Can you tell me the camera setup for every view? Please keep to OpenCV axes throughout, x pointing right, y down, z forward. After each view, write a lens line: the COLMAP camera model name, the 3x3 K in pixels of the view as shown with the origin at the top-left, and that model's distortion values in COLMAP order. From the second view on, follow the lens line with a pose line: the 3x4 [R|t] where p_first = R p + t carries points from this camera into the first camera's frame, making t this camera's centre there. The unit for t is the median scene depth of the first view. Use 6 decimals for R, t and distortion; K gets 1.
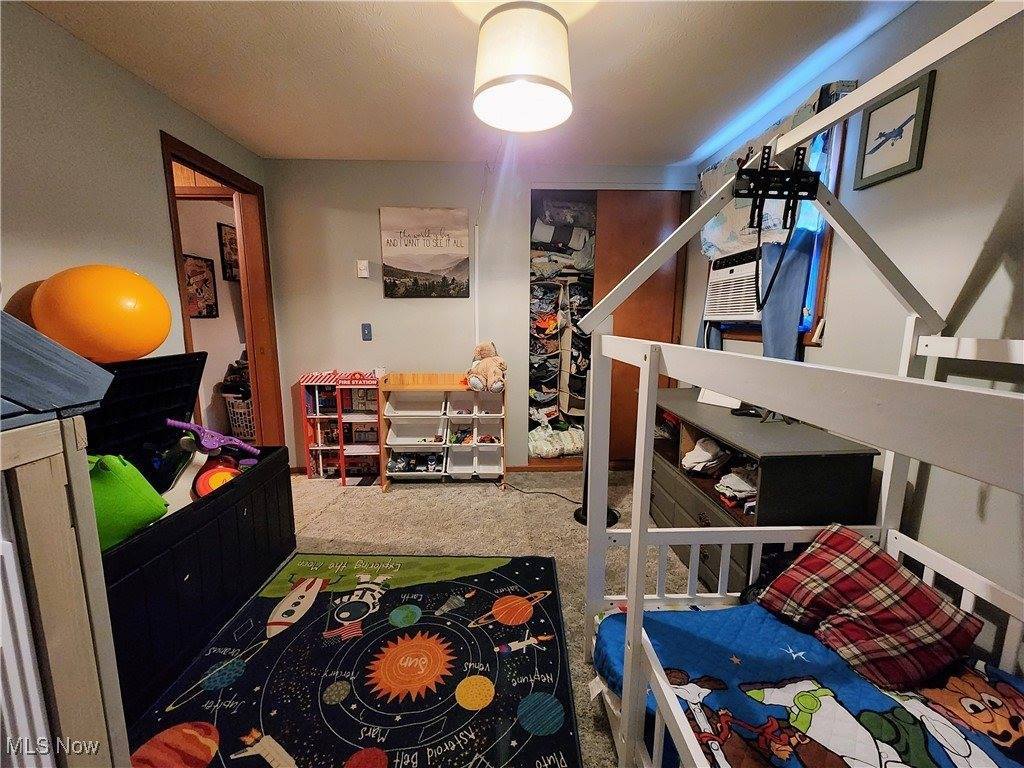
lens RADIAL K [[417.1, 0, 514.5], [0, 417.1, 386.1], [0, 0, 1]] dist [0.000977, -0.000113]
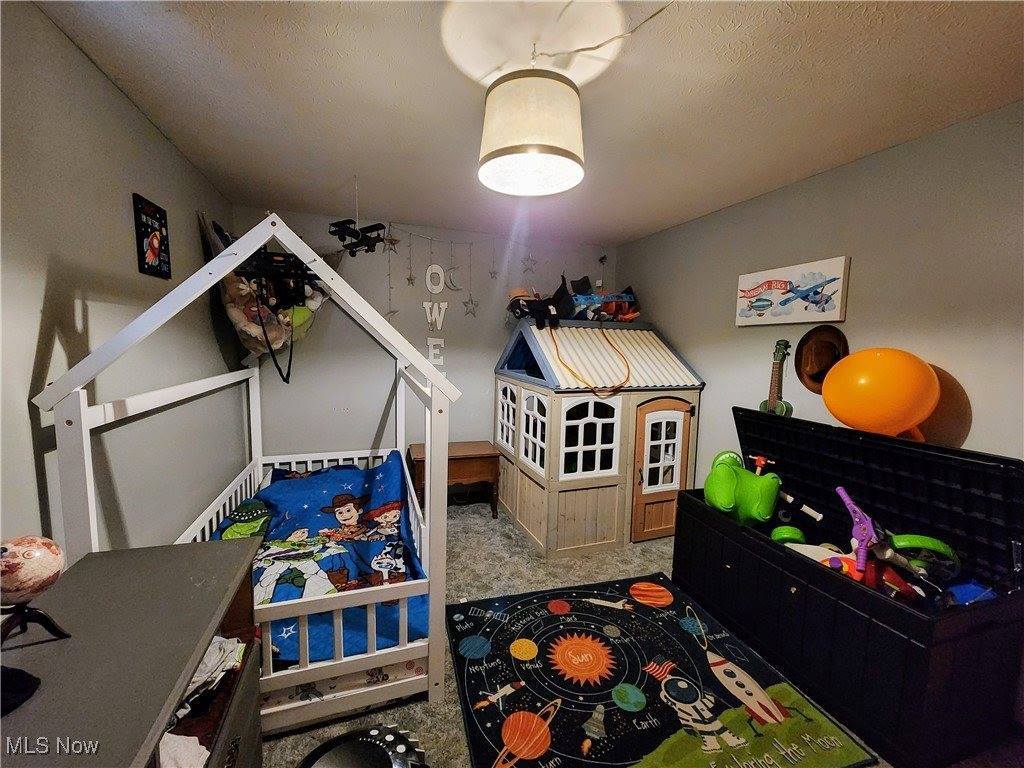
lens RADIAL K [[417.1, 0, 514.5], [0, 417.1, 386.1], [0, 0, 1]] dist [0.000977, -0.000113]
pose [[-0.956083, 0.002076, -0.293090, 0.286330], [-0.075733, 0.964267, 0.253878, -0.387641], [0.283144, 0.264925, -0.921762, 1.717894]]
